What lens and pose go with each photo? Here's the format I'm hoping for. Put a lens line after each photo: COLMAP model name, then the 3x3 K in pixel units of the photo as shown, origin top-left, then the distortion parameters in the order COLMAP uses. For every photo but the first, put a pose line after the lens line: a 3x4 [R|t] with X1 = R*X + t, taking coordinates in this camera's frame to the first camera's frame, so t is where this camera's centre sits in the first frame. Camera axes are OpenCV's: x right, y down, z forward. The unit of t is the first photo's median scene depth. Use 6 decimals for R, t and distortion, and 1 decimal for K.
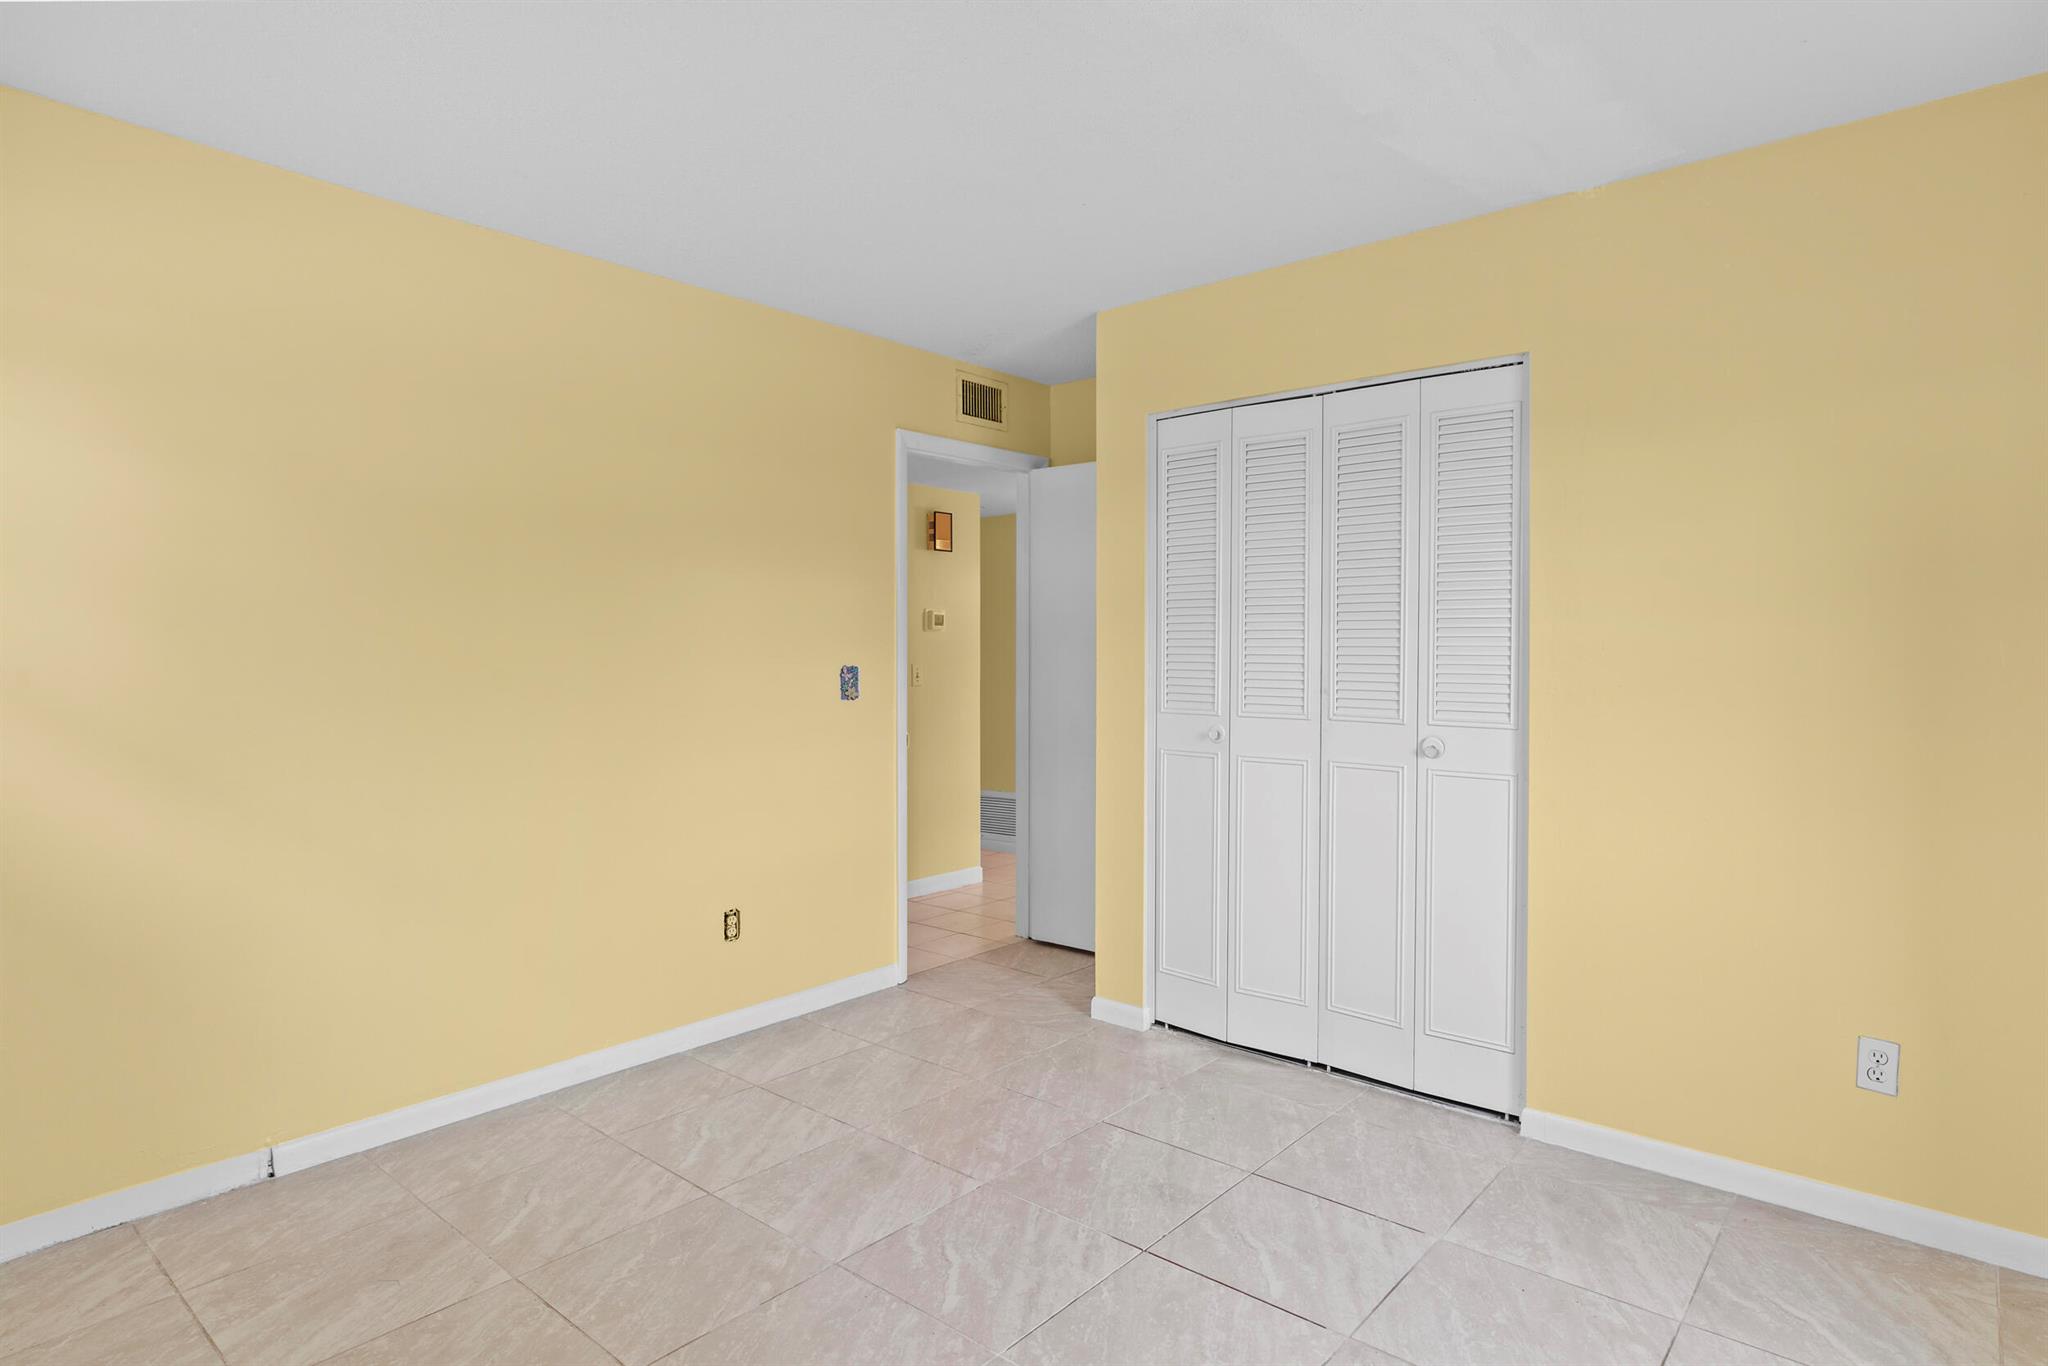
lens RADIAL K [[1108.1, 0, 1024.3], [0, 1108.1, 675.7], [0, 0, 1]] dist [-0.004508, 0.003701]
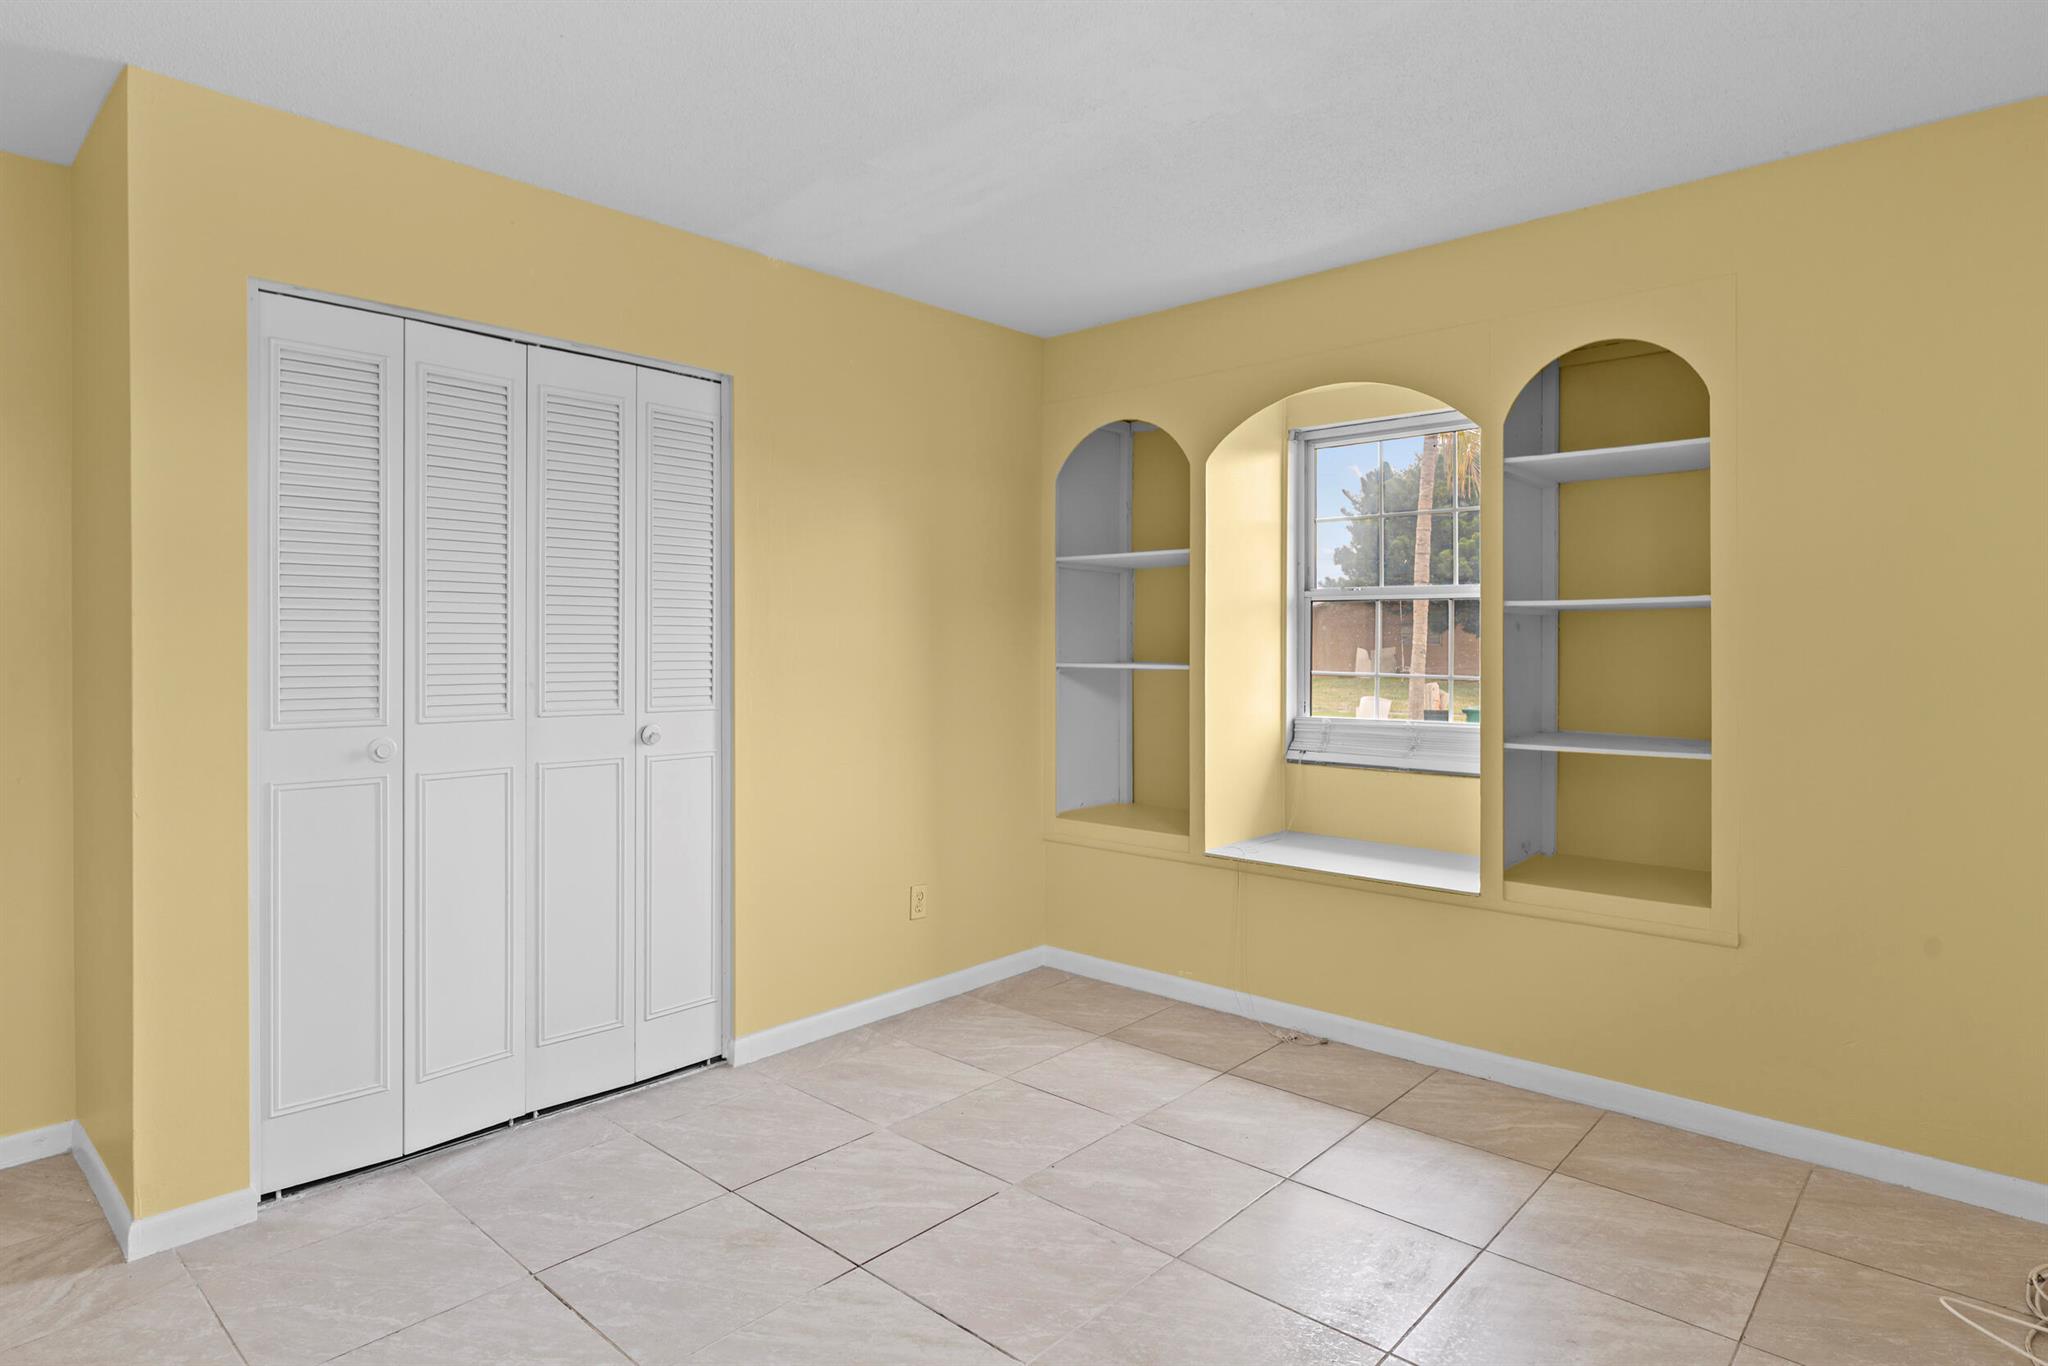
lens RADIAL K [[1129.6, 0, 1023.8], [0, 1129.6, 664.6], [0, 0, 1]] dist [-0.003264, 0.001295]
pose [[0.022531, -0.020613, 0.999534, -0.670123], [0.022263, 0.999550, 0.020112, -0.012420], [-0.999498, 0.021799, 0.022980, 0.649284]]
